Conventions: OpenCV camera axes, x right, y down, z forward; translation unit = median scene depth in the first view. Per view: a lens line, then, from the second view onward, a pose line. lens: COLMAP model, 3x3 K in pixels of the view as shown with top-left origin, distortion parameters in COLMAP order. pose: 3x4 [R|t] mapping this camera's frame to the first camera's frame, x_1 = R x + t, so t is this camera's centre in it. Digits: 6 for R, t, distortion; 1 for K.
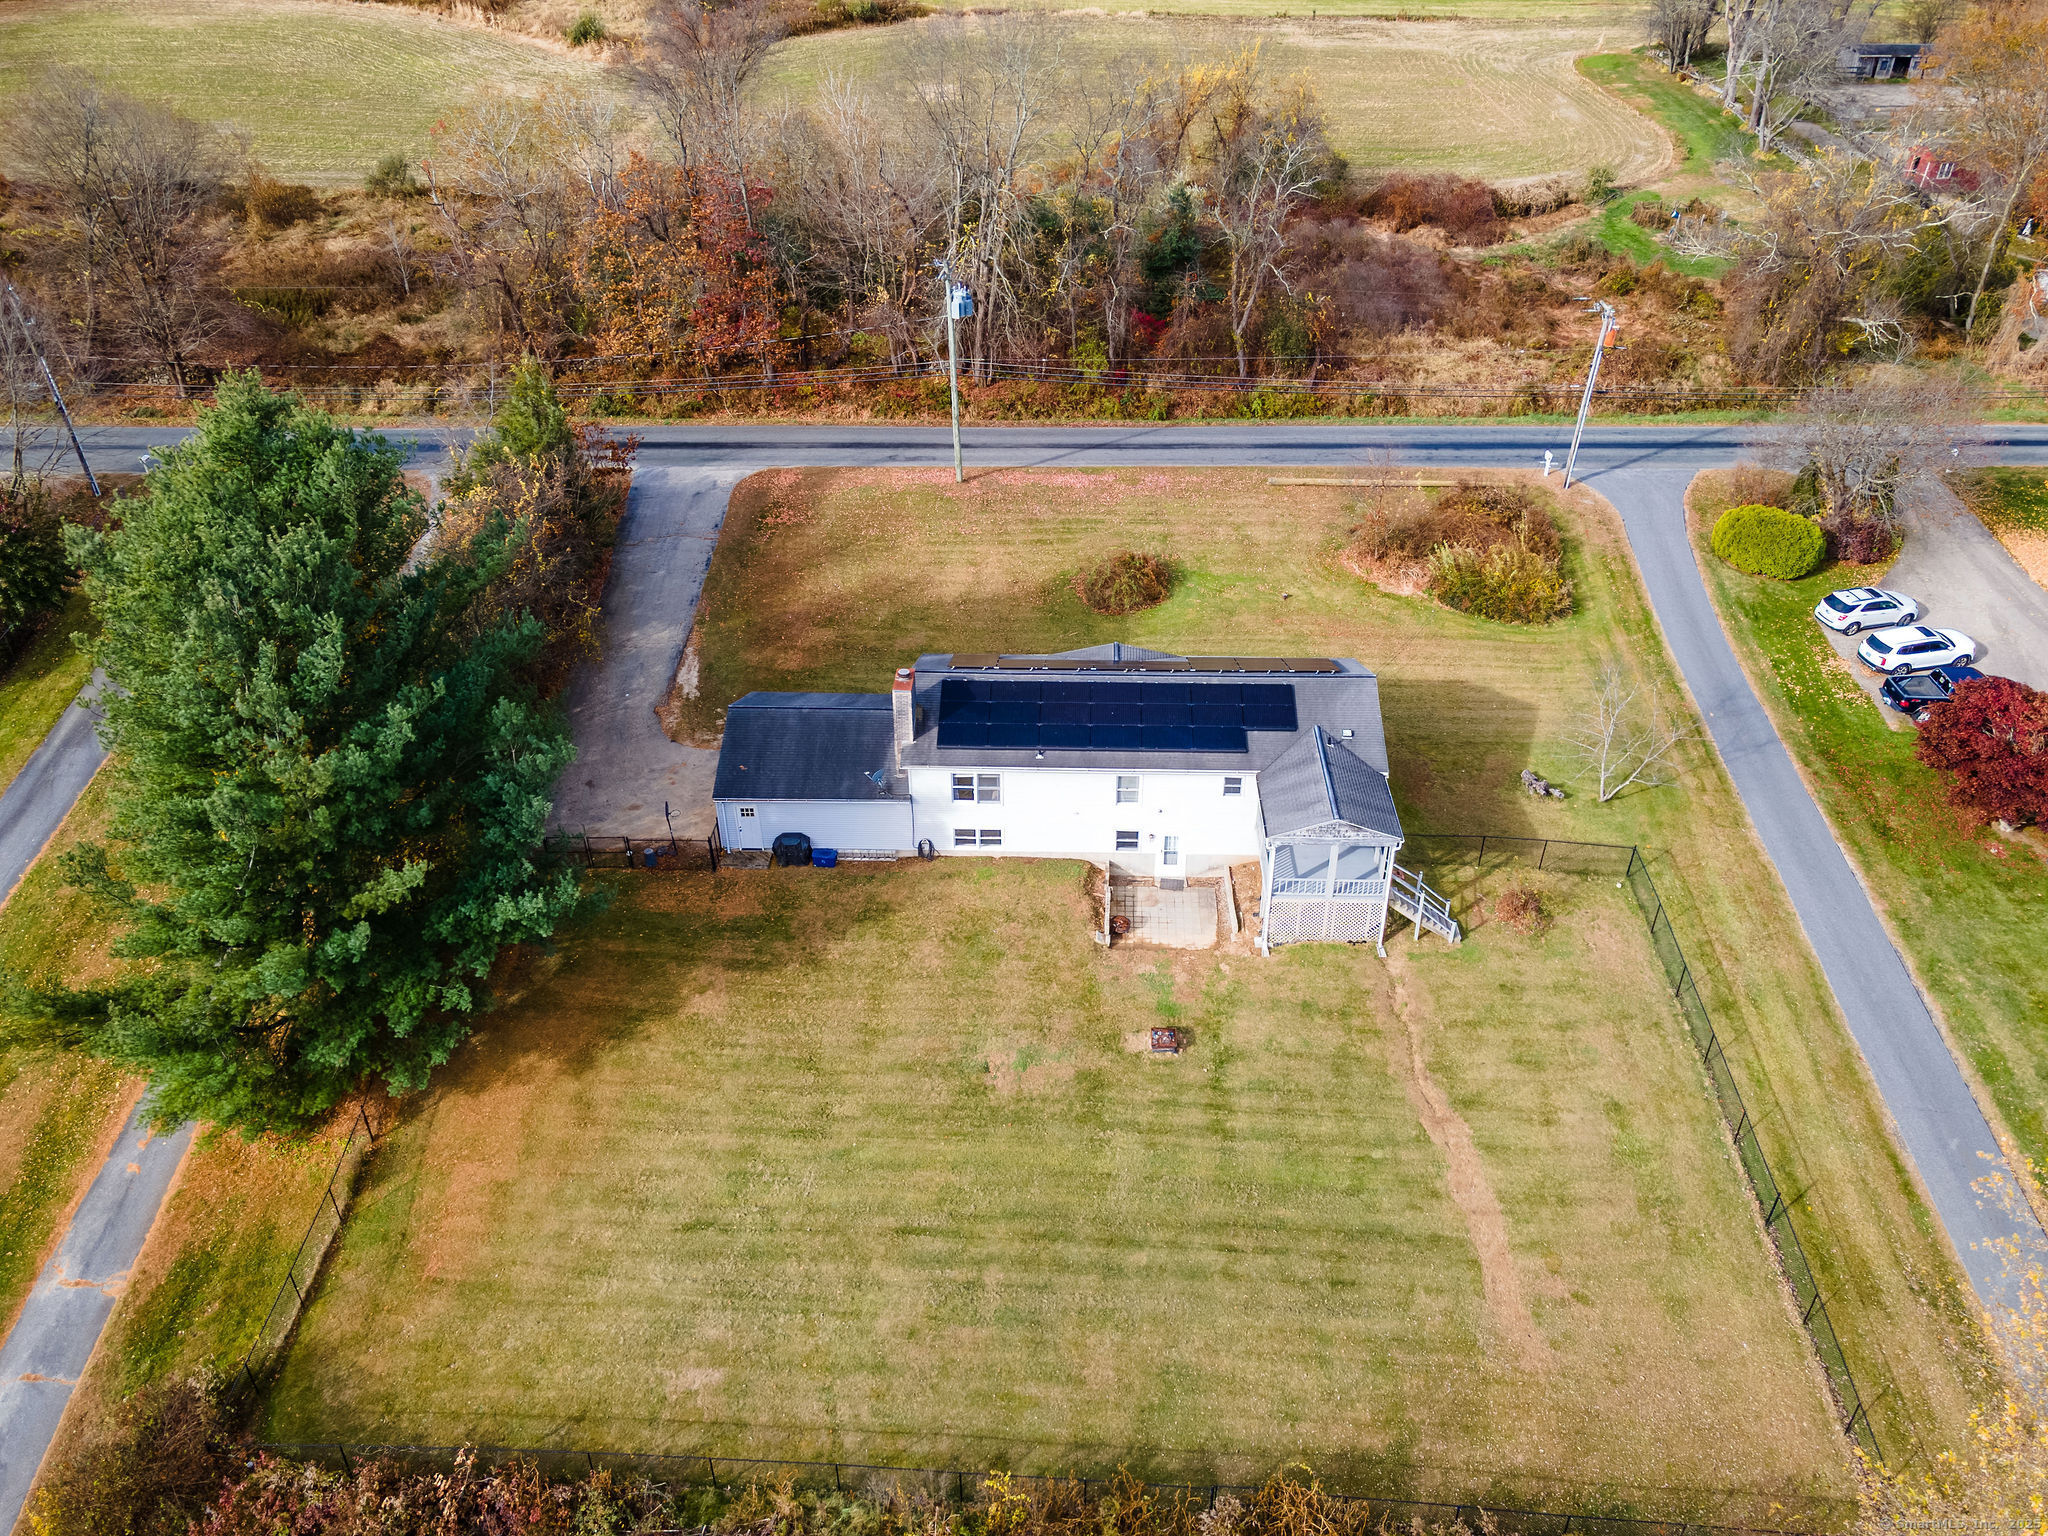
lens RADIAL K [[1519.4, 0, 1031.1], [0, 1519.4, 768.7], [0, 0, 1]] dist [0.043924, -0.001658]
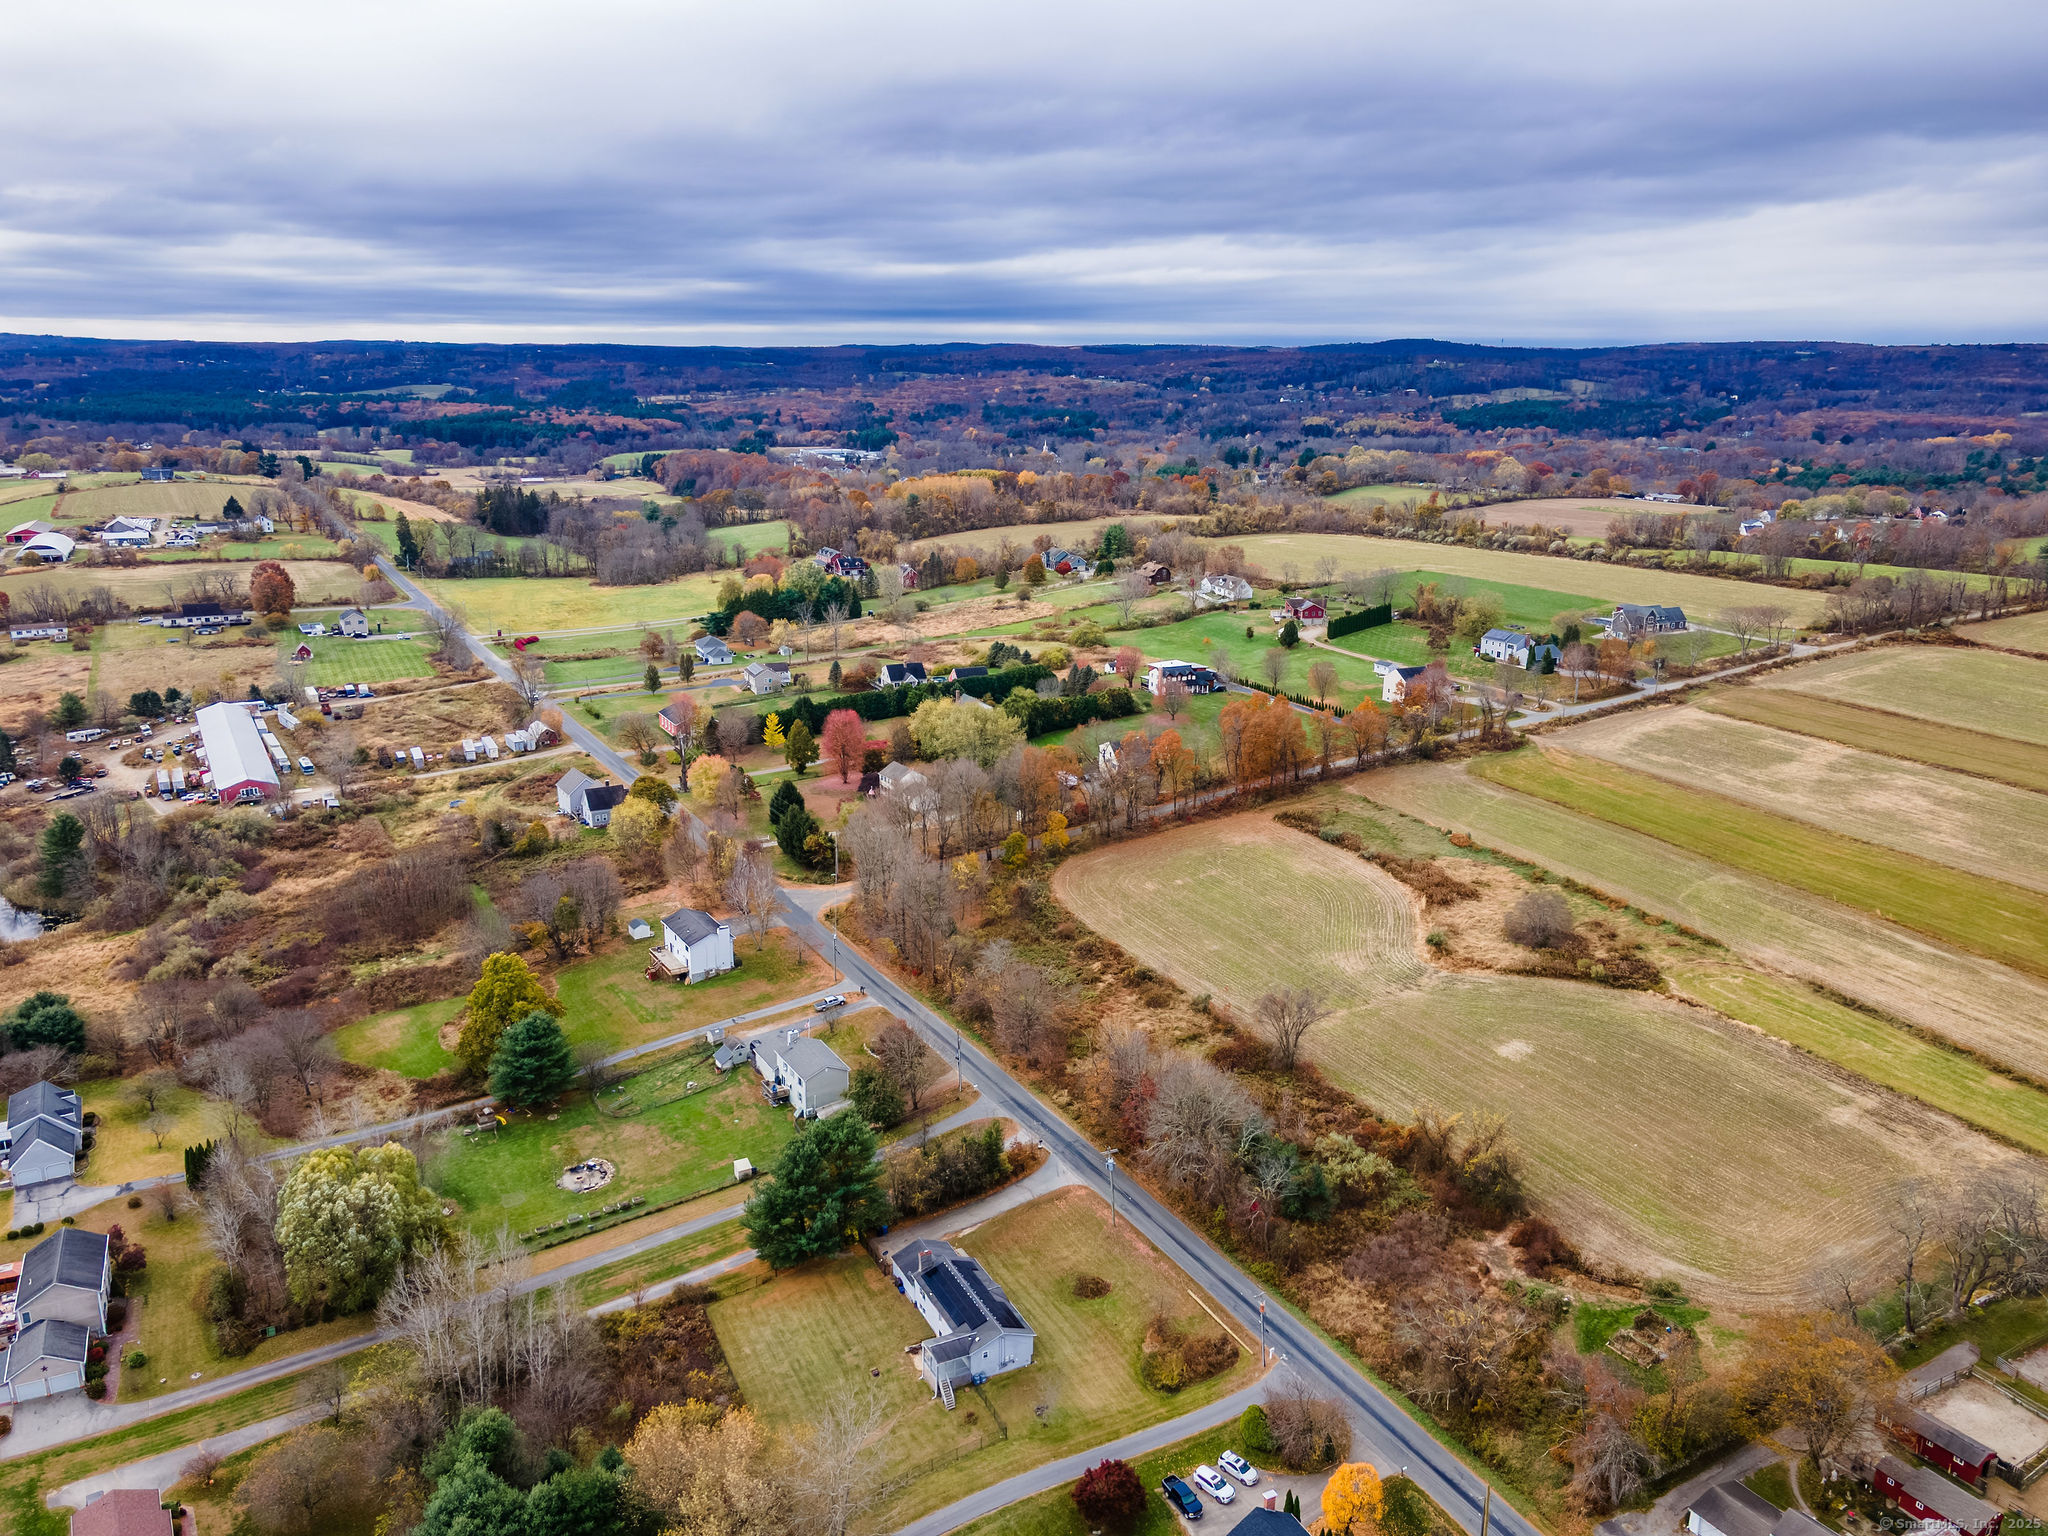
lens RADIAL K [[1519.4, 0, 1023.8], [0, 1519.4, 821.7], [0, 0, 1]] dist [0.043924, -0.001658]
pose [[0.476192, 0.273551, -0.835710, 2.528640], [-0.485591, 0.874135, 0.009436, -1.008356], [0.733105, 0.401320, 0.549090, -1.083213]]
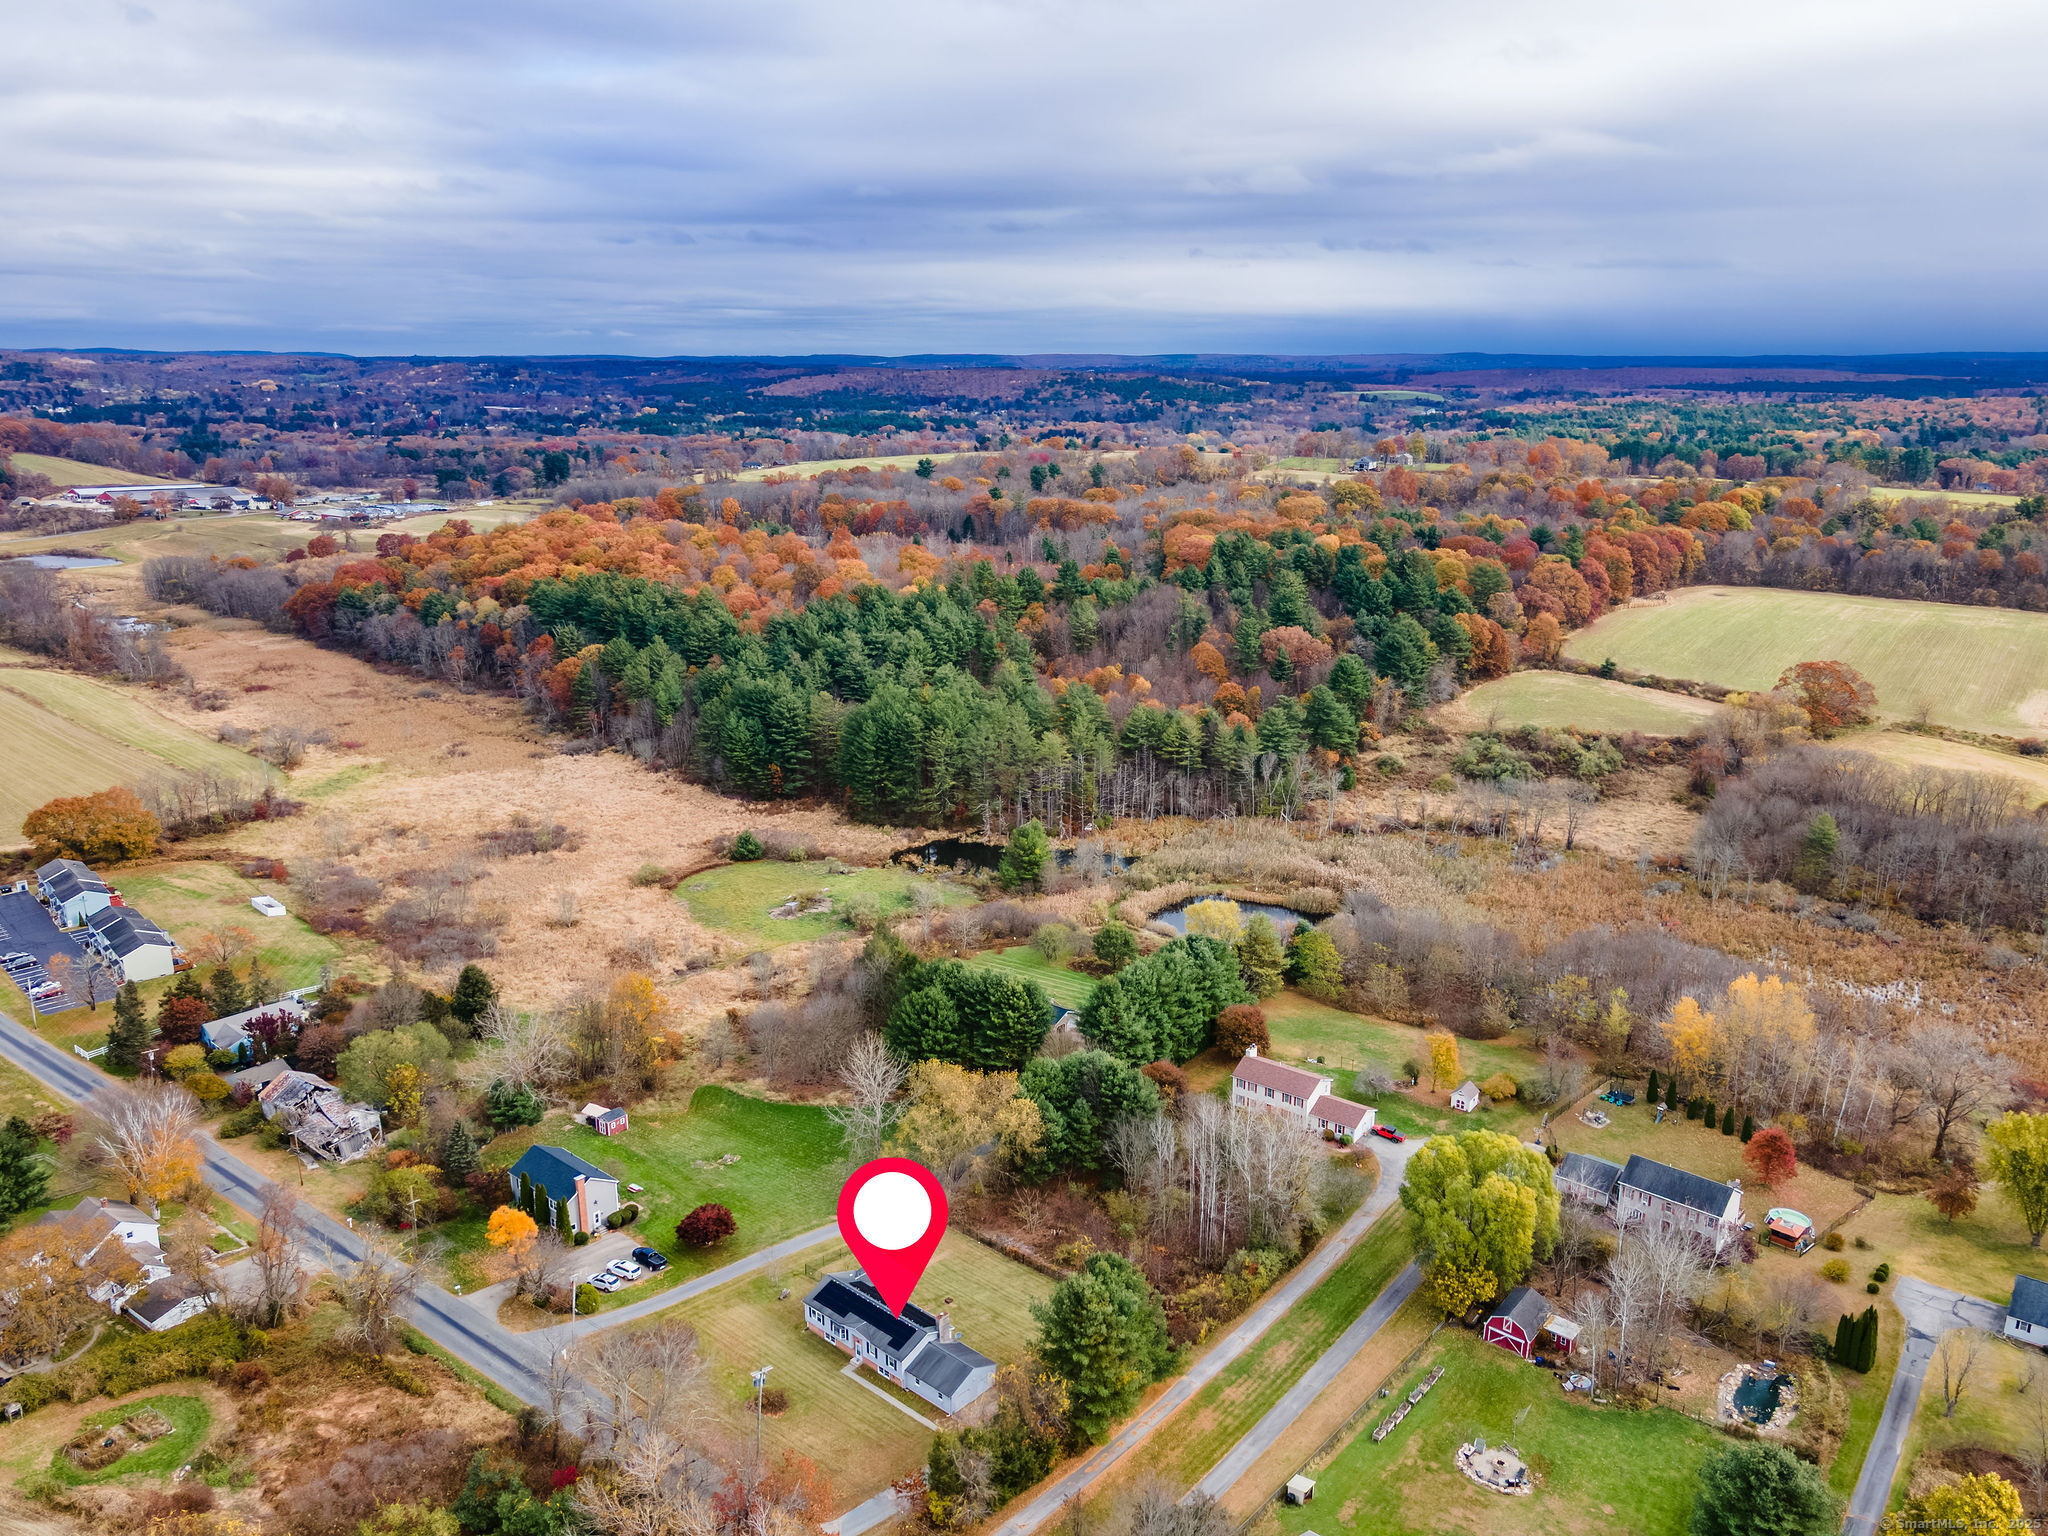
lens RADIAL K [[1519.4, 0, 1007.7], [0, 1519.4, 760.0], [0, 0, 1]] dist [0.043924, -0.001658]
pose [[-0.762460, -0.160198, 0.626890, -1.941095], [0.354303, 0.707333, 0.611678, -2.696374], [-0.541410, 0.688489, -0.482554, 1.598770]]
